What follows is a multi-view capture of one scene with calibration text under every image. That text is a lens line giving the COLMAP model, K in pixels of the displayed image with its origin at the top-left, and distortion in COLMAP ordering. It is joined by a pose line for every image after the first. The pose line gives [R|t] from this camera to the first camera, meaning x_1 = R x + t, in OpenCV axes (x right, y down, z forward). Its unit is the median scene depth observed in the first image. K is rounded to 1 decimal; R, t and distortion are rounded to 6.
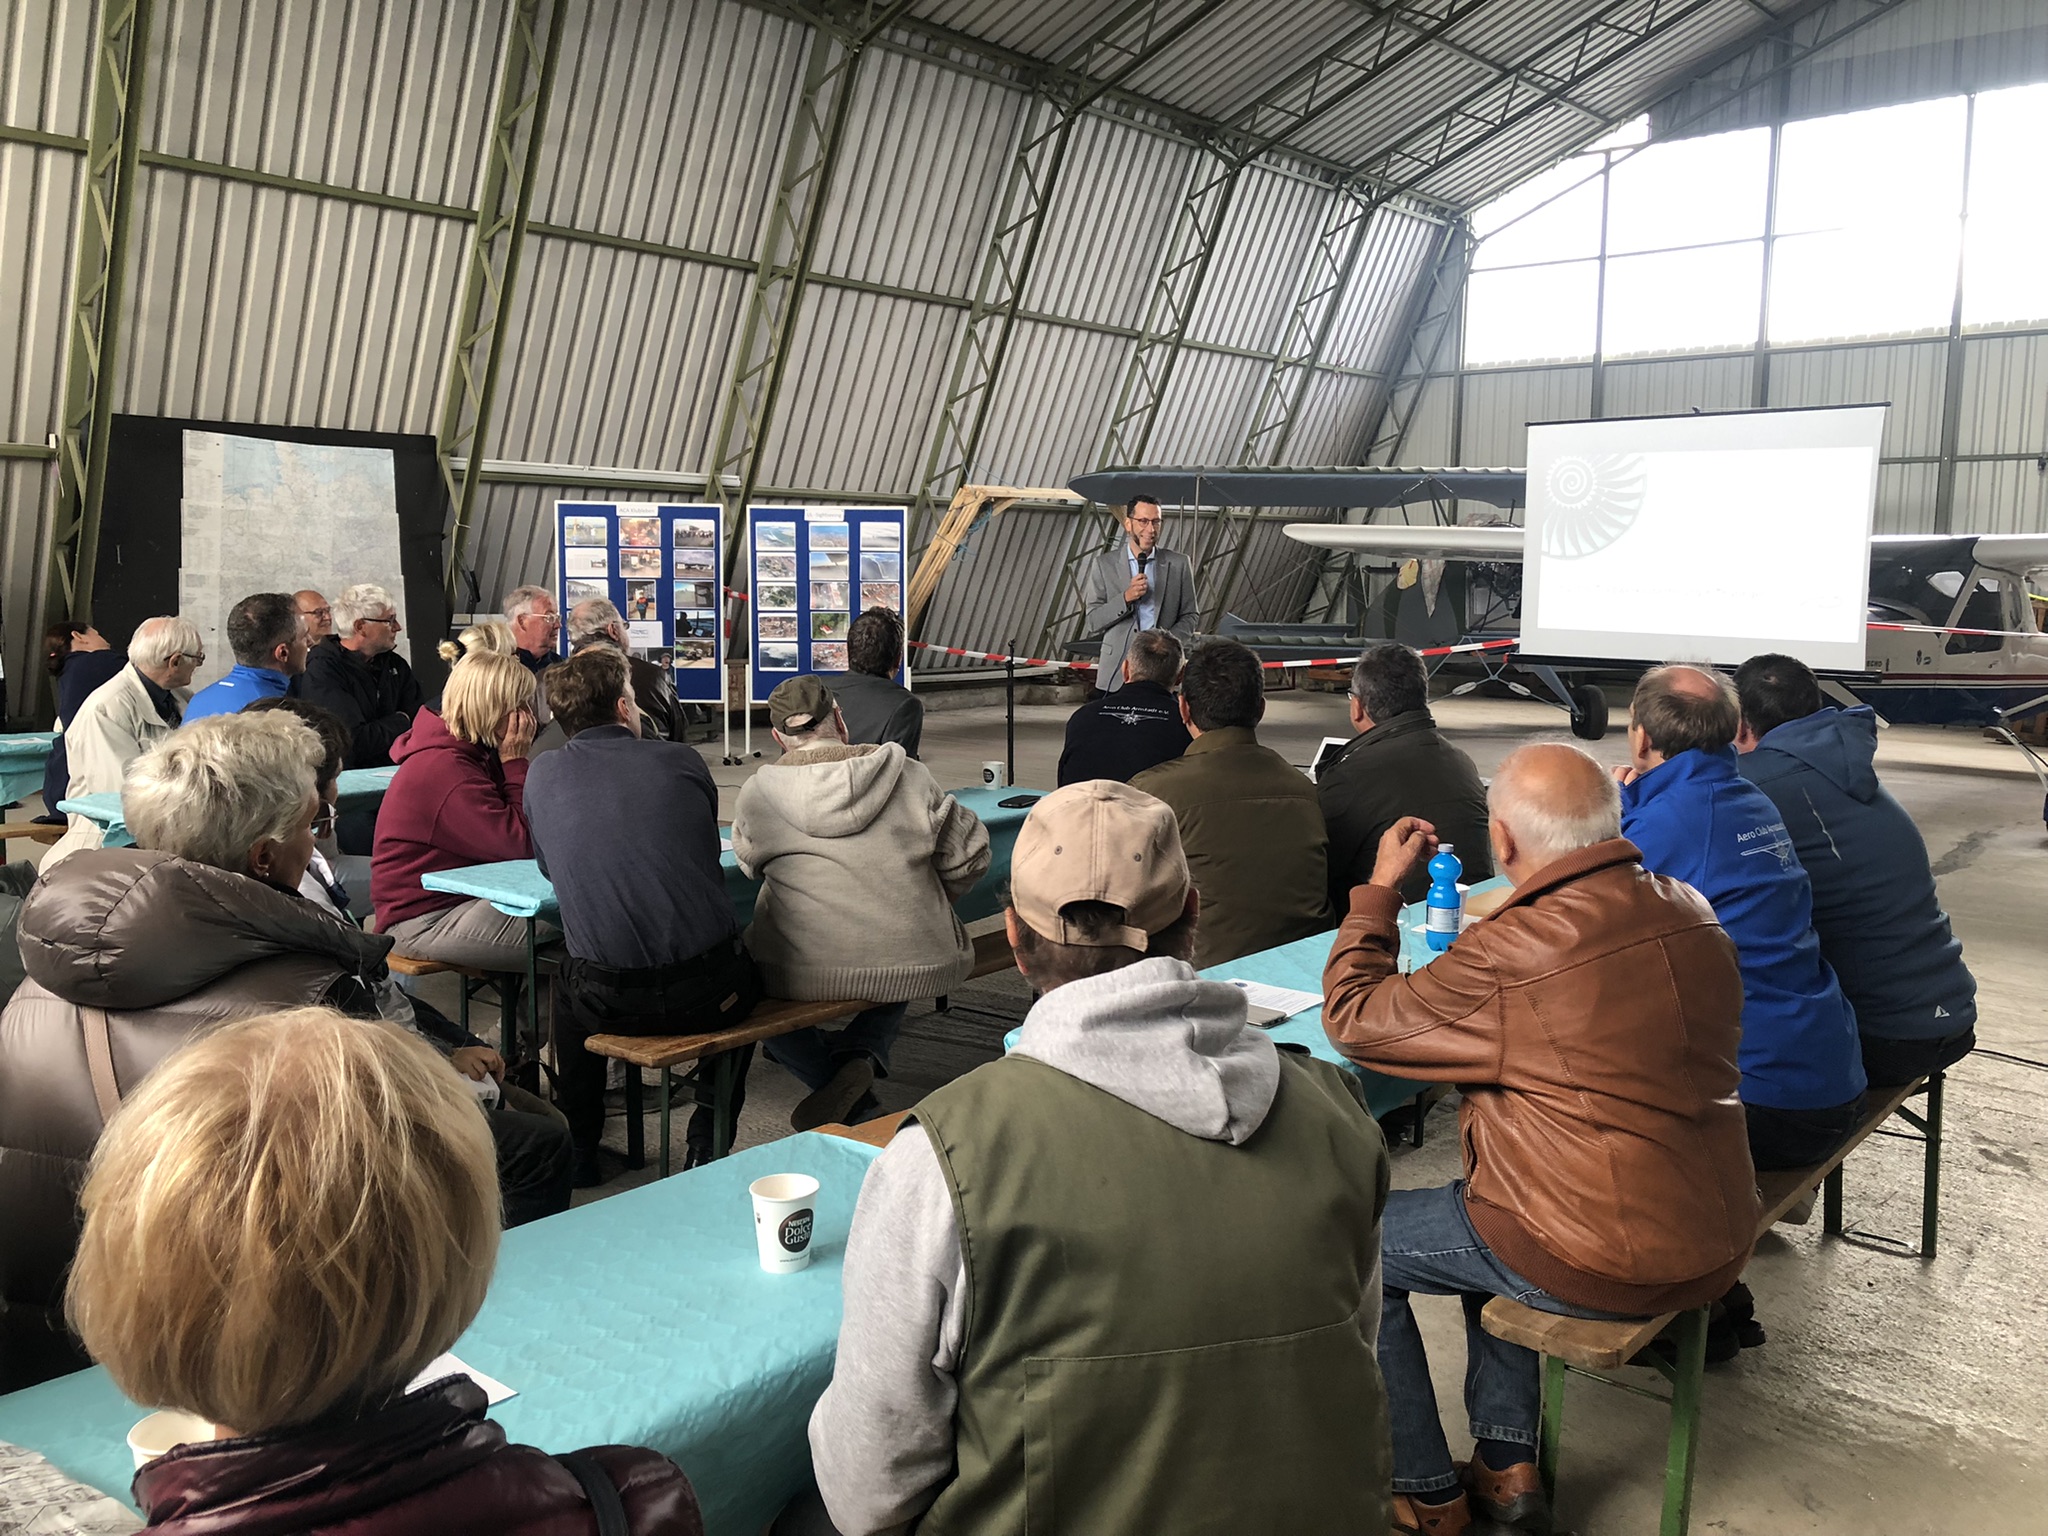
lens RADIAL K [[1638.9, 0, 972.7], [0, 1638.9, 726.4], [0, 0, 1]] dist [0.029796, -0.051122]
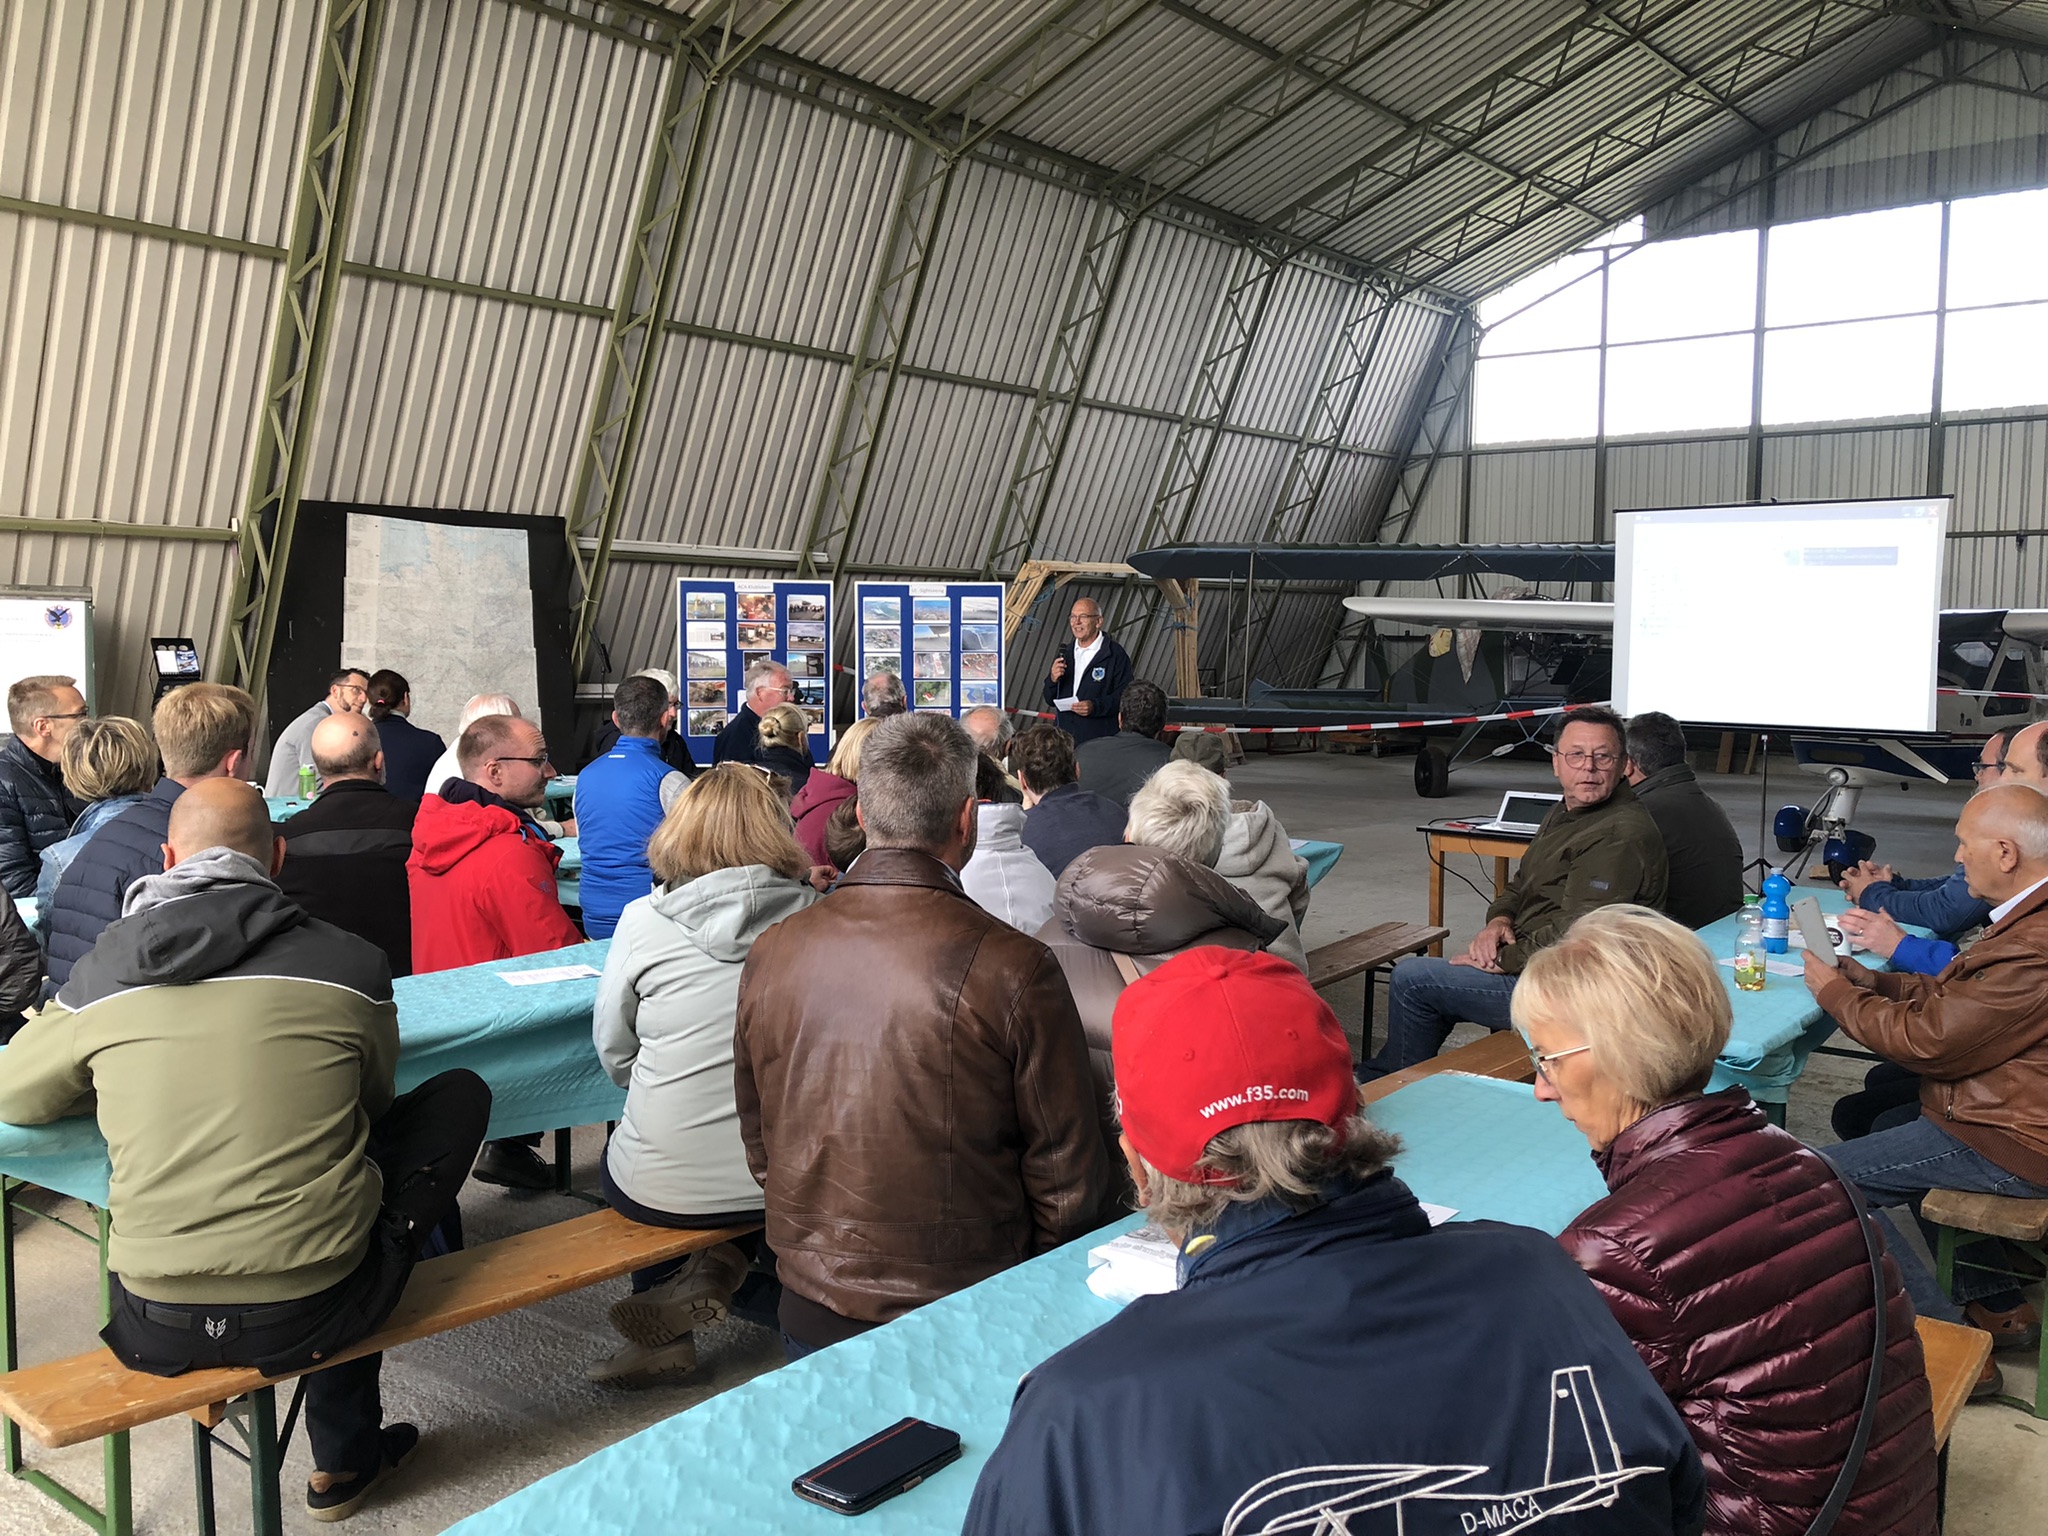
lens RADIAL K [[1638.9, 0, 1002.6], [0, 1638.9, 739.5], [0, 0, 1]] dist [0.029796, -0.051122]
pose [[0.998967, -0.005184, 0.045156, -0.080170], [0.006614, 0.999479, -0.031586, 0.002394], [-0.044968, 0.031852, 0.998481, -0.061231]]
